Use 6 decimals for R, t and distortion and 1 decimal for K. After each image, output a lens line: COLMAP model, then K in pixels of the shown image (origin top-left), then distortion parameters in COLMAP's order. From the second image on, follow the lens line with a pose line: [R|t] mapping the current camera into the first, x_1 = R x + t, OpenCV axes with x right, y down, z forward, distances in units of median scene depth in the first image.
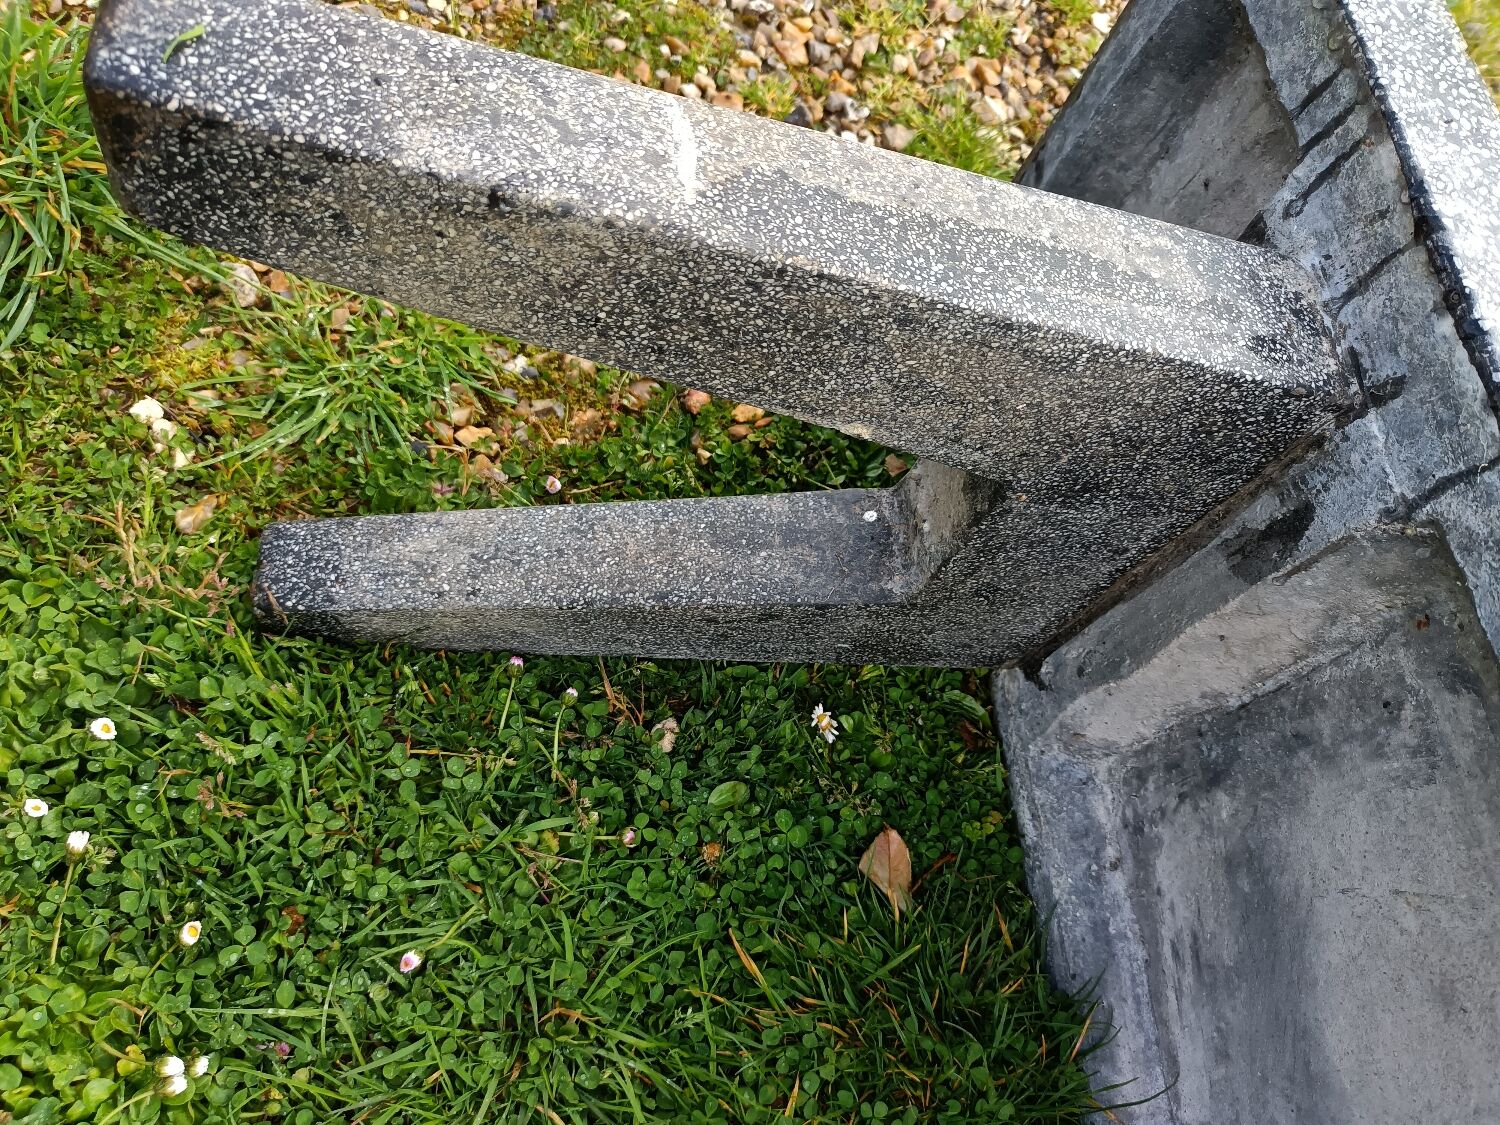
lens RADIAL K [[1129.6, 0, 749.5], [0, 1129.6, 558.4], [0, 0, 1]] dist [0.033191, -0.028413]
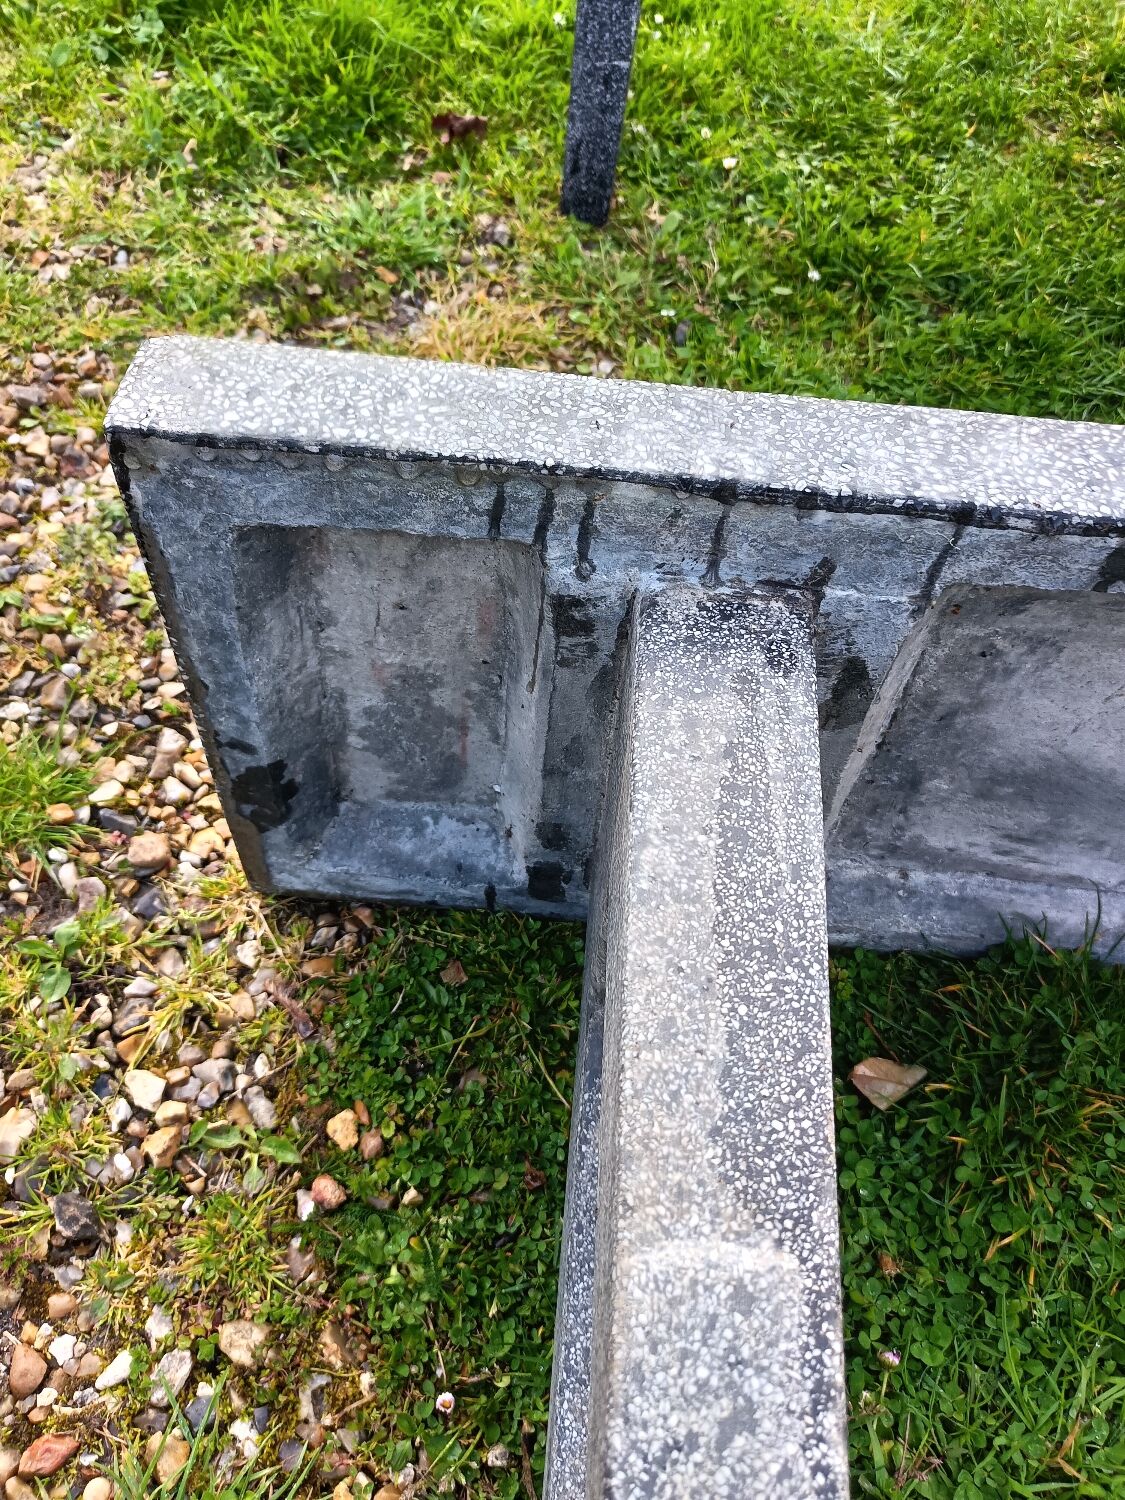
lens RADIAL K [[1170.2, 0, 562.5], [0, 1170.2, 750.0], [0, 0, 1]] dist [0.023135, -0.012504]
pose [[0.163763, -0.925423, 0.341721, -0.017975], [0.878399, 0.294449, 0.376451, -0.608627], [-0.448996, 0.238519, 0.861111, 0.151403]]
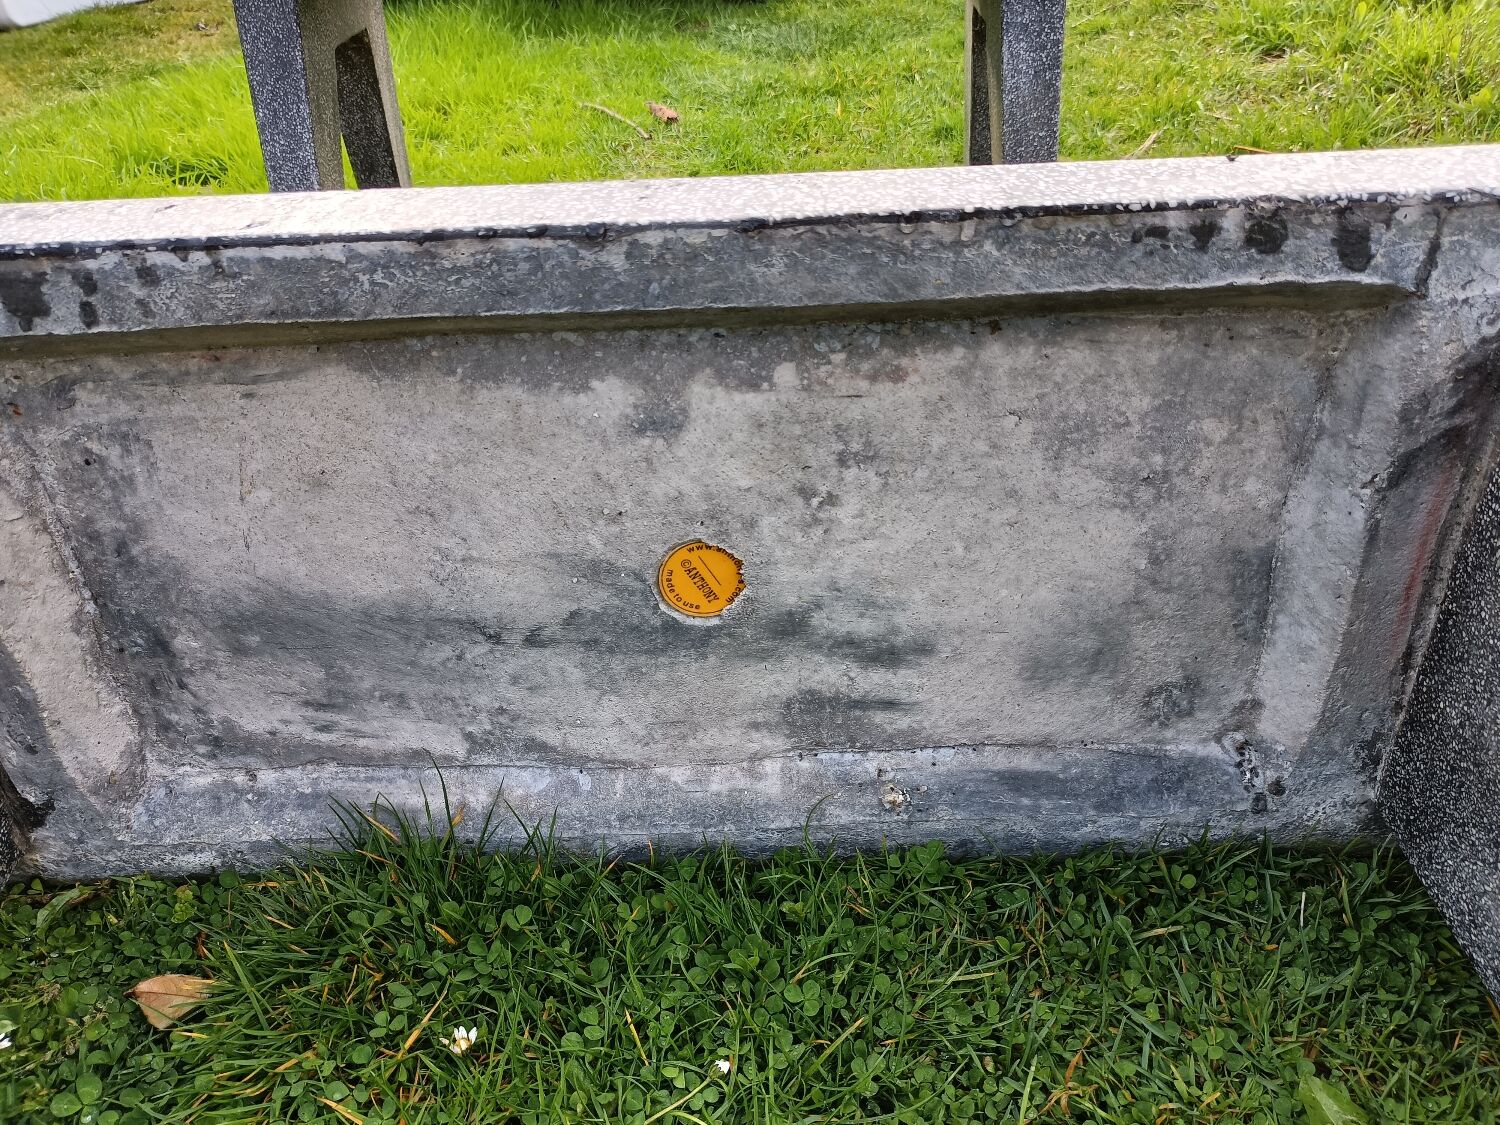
lens RADIAL K [[1170.2, 0, 739.5], [0, 1170.2, 566.5], [0, 0, 1]] dist [0.023135, -0.012504]
pose [[0.074503, -0.758104, 0.647864, -0.245615], [0.918405, 0.305303, 0.251638, 0.428853], [-0.388563, 0.576253, 0.718993, -0.084194]]
